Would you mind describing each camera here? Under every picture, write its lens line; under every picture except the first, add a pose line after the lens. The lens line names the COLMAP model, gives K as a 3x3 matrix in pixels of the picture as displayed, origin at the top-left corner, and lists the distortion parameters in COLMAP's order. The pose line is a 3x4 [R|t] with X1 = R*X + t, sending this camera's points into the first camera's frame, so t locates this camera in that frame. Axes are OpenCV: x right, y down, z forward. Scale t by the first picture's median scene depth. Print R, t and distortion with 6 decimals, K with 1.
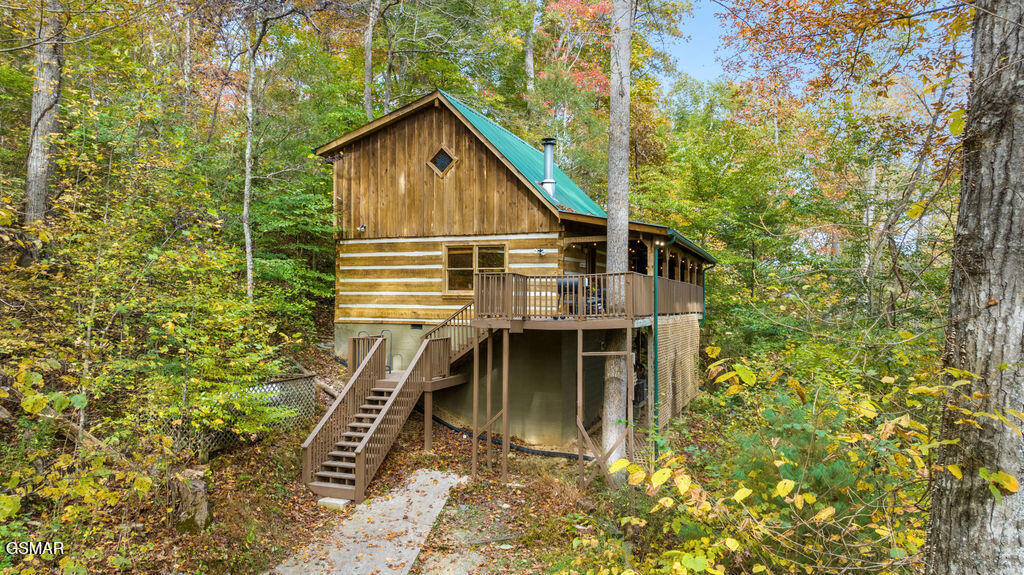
lens RADIAL K [[720.5, 0, 512.0], [0, 720.5, 287.5], [0, 0, 1]] dist [-0.002117, -0.001129]
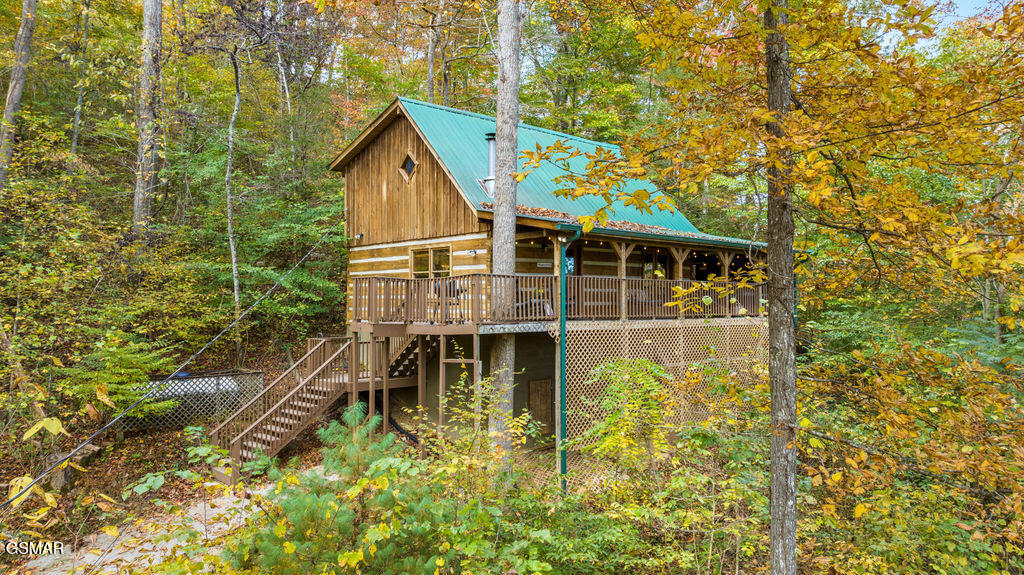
lens RADIAL K [[720.5, 0, 512.0], [0, 720.5, 287.5], [0, 0, 1]] dist [-0.002117, -0.001129]
pose [[0.891030, -0.013492, -0.453744, 0.498166], [0.014054, 0.999899, -0.002135, -0.000739], [0.453727, -0.004475, 0.891130, 0.160201]]
